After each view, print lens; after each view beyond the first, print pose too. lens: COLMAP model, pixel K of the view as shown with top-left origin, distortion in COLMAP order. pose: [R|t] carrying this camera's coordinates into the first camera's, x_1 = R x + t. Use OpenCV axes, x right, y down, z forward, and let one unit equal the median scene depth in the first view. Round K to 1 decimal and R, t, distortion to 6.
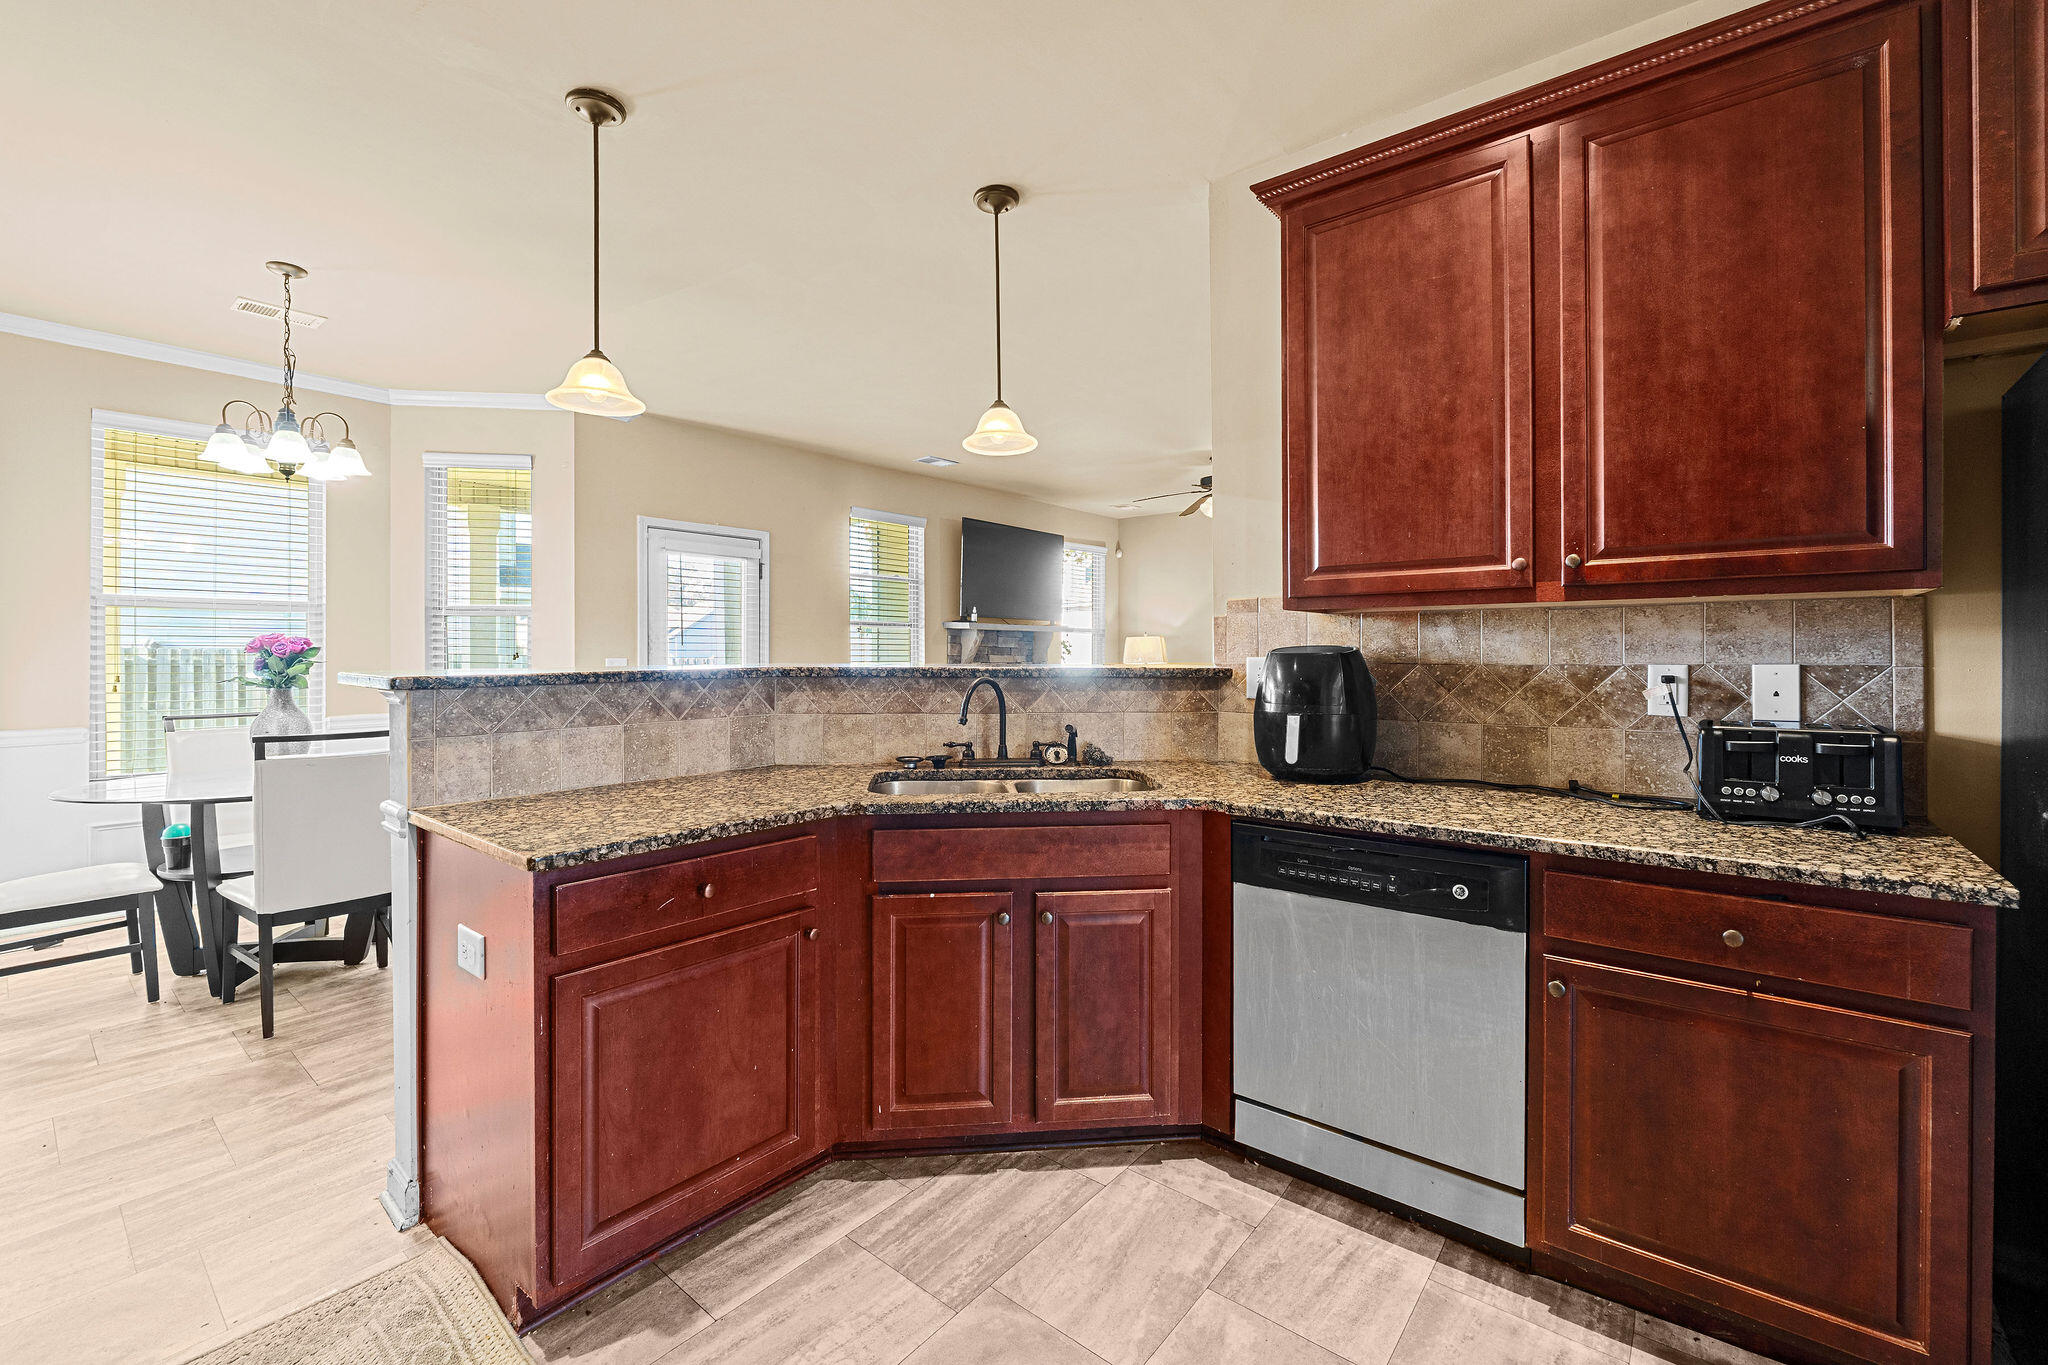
lens RADIAL K [[879.4, 0, 1032.1], [0, 879.4, 653.3], [0, 0, 1]] dist [-0.034999, 0.000033]
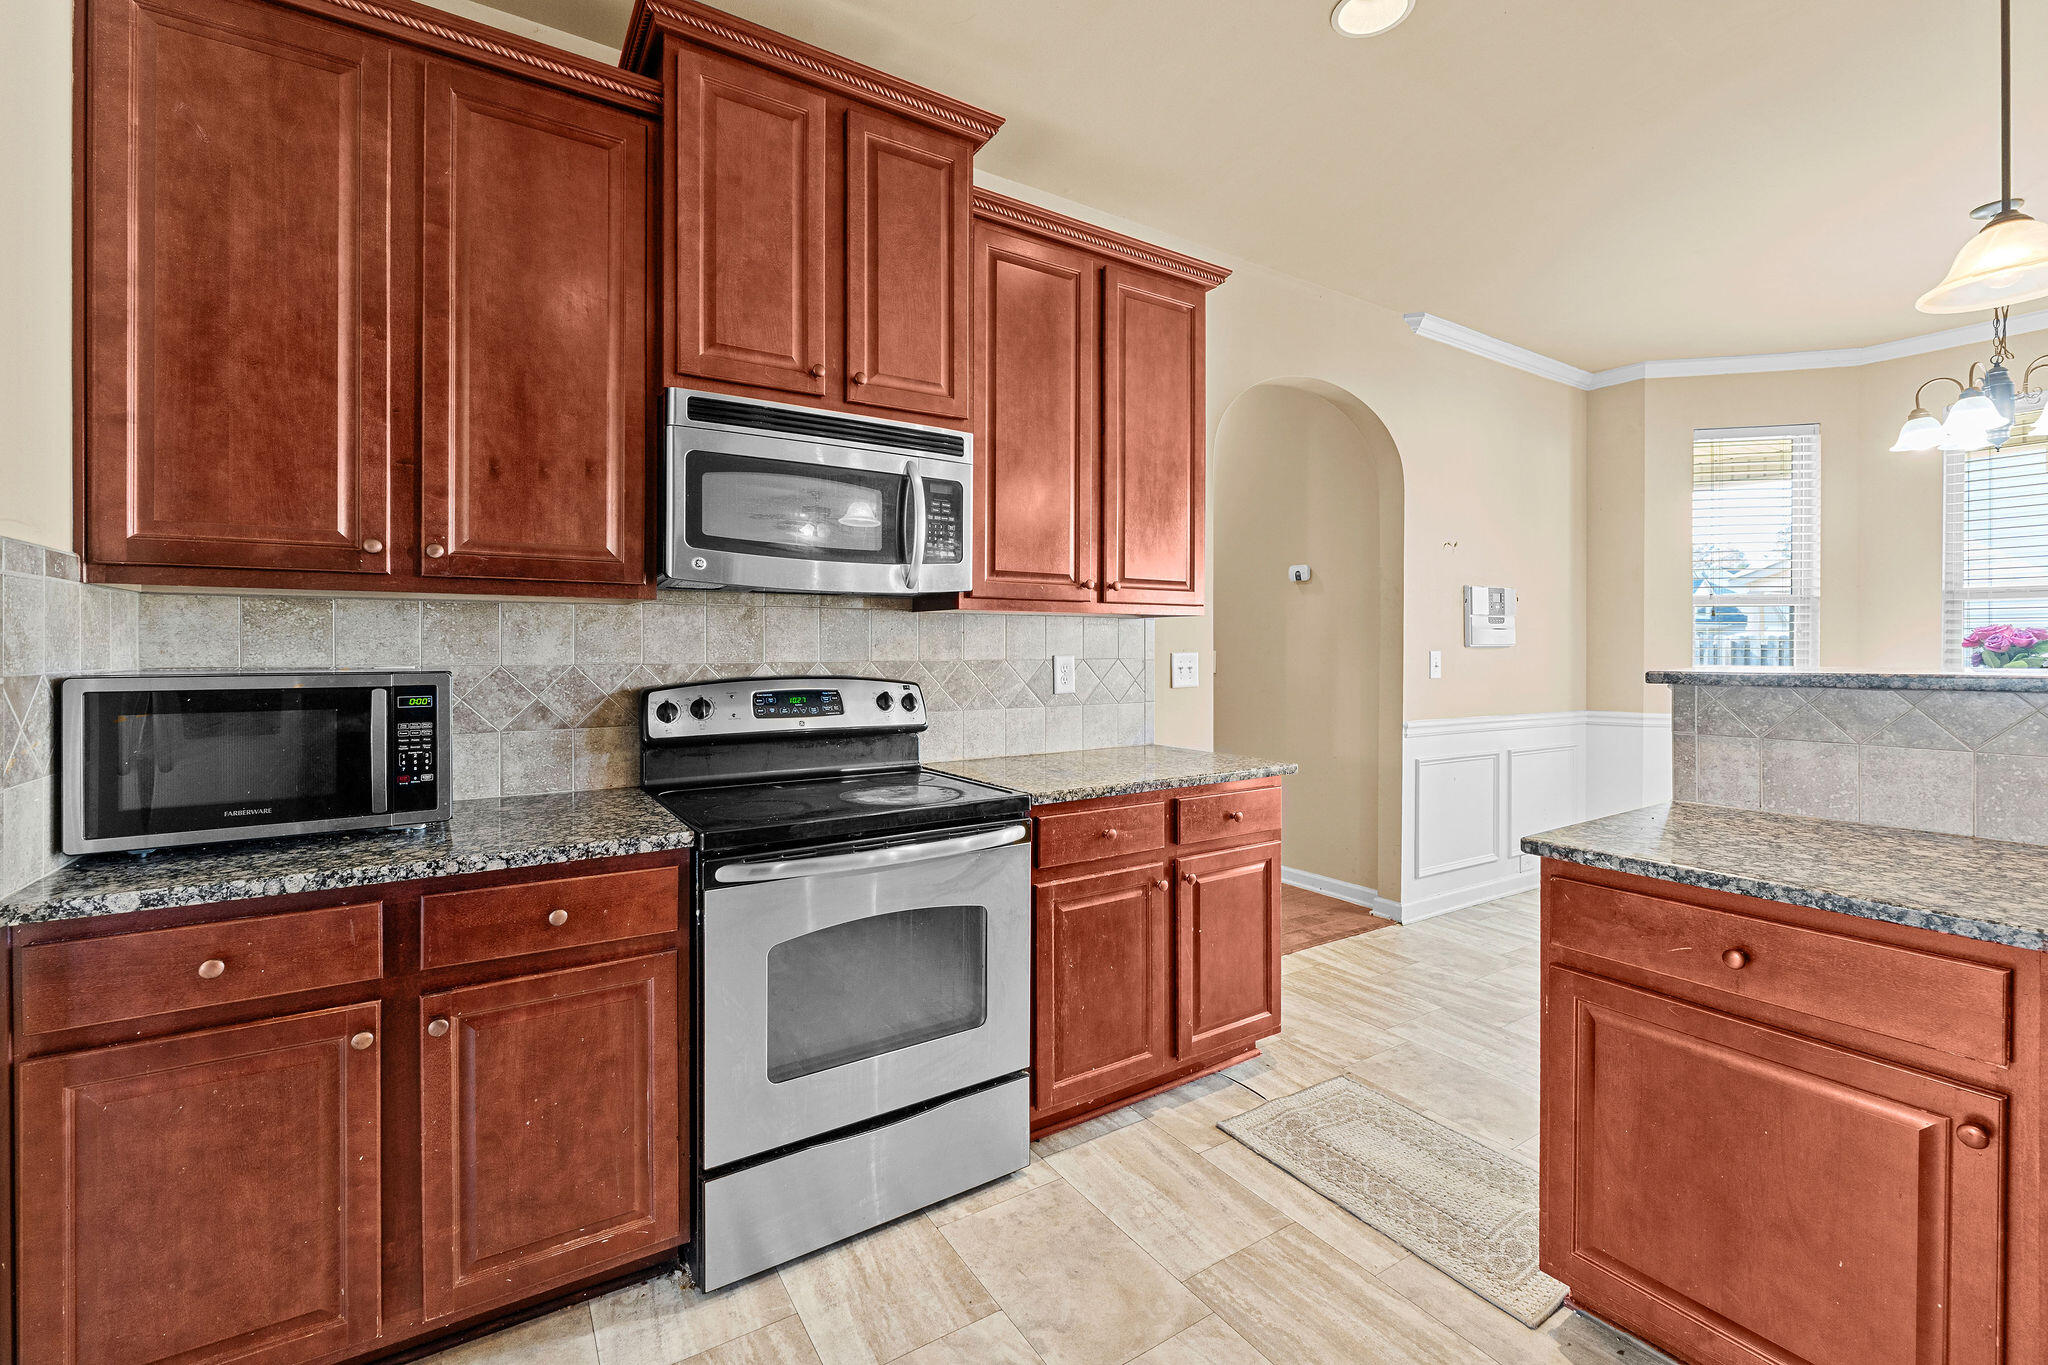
lens RADIAL K [[871.7, 0, 1026.5], [0, 871.7, 651.9], [0, 0, 1]] dist [-0.003551, -0.000307]
pose [[-0.320712, 0.008131, -0.947142, 0.479004], [-0.002331, 0.999953, 0.009373, -0.003277], [0.947174, 0.005214, -0.320678, 0.574028]]
